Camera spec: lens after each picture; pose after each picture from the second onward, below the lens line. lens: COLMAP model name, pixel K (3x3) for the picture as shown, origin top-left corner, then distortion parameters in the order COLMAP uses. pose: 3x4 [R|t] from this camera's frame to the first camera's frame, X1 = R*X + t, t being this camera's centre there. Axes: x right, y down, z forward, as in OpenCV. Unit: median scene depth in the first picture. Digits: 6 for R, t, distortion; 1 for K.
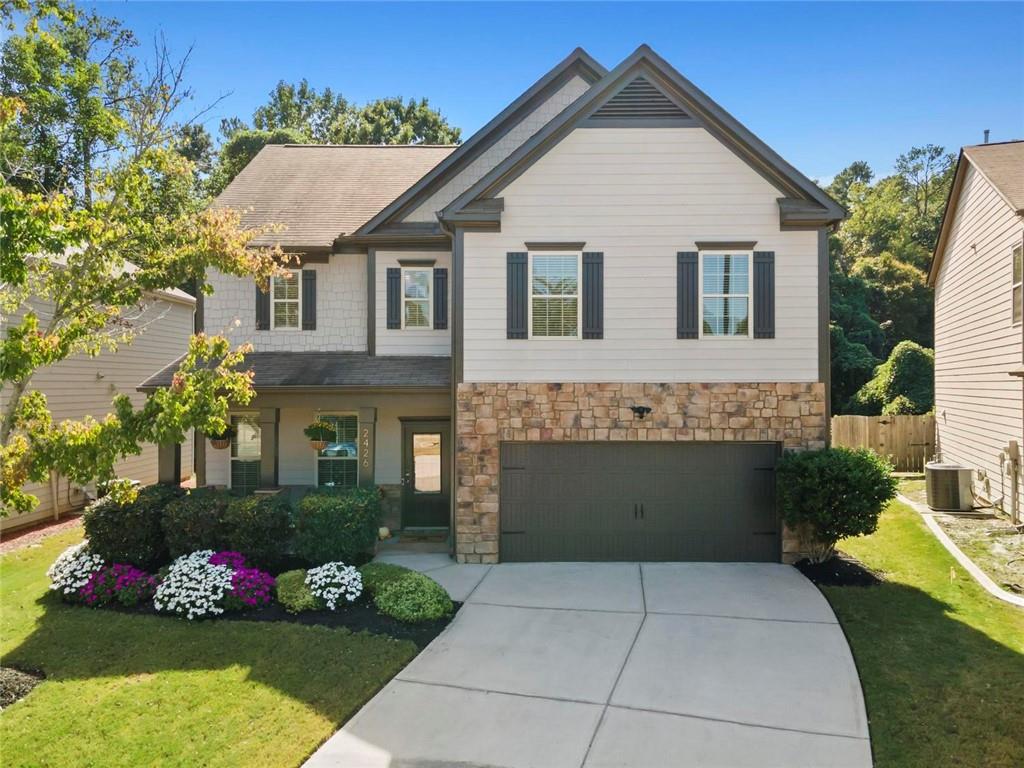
lens RADIAL K [[768.3, 0, 519.0], [0, 768.3, 389.3], [0, 0, 1]] dist [0.080476, -0.023128]
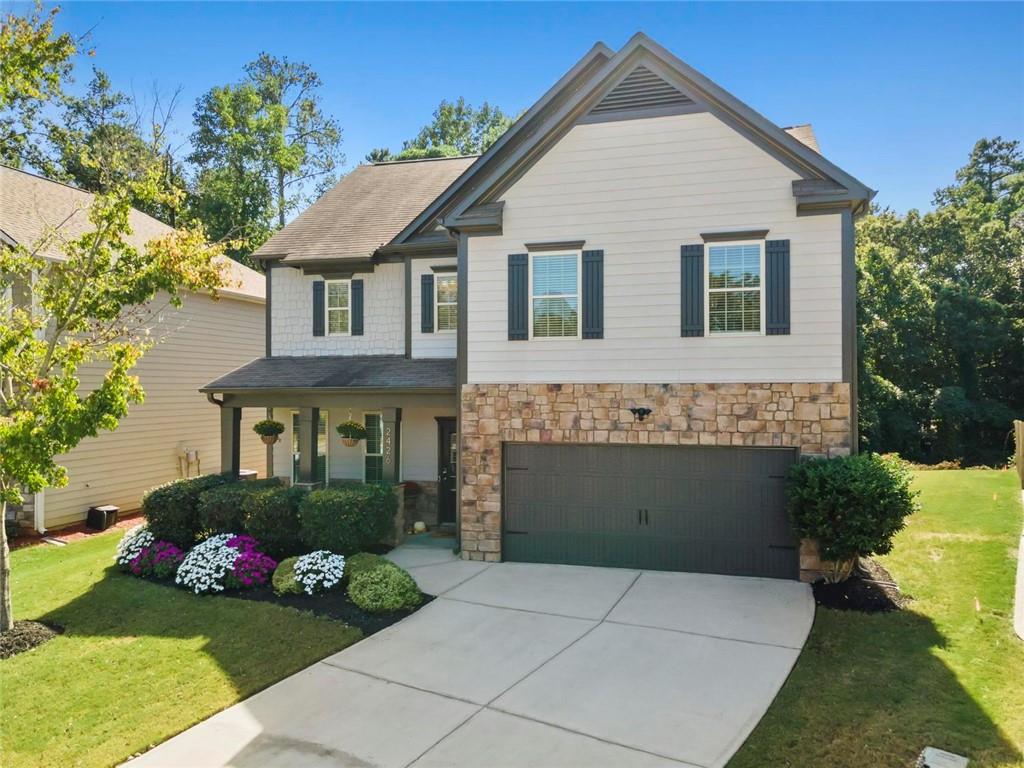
lens RADIAL K [[768.3, 0, 518.6], [0, 768.3, 387.8], [0, 0, 1]] dist [0.080476, -0.023128]
pose [[0.960635, -0.001839, -0.277806, 0.278337], [0.001415, 0.999998, -0.001725, -0.001435], [0.277809, 0.001264, 0.960636, 0.032491]]
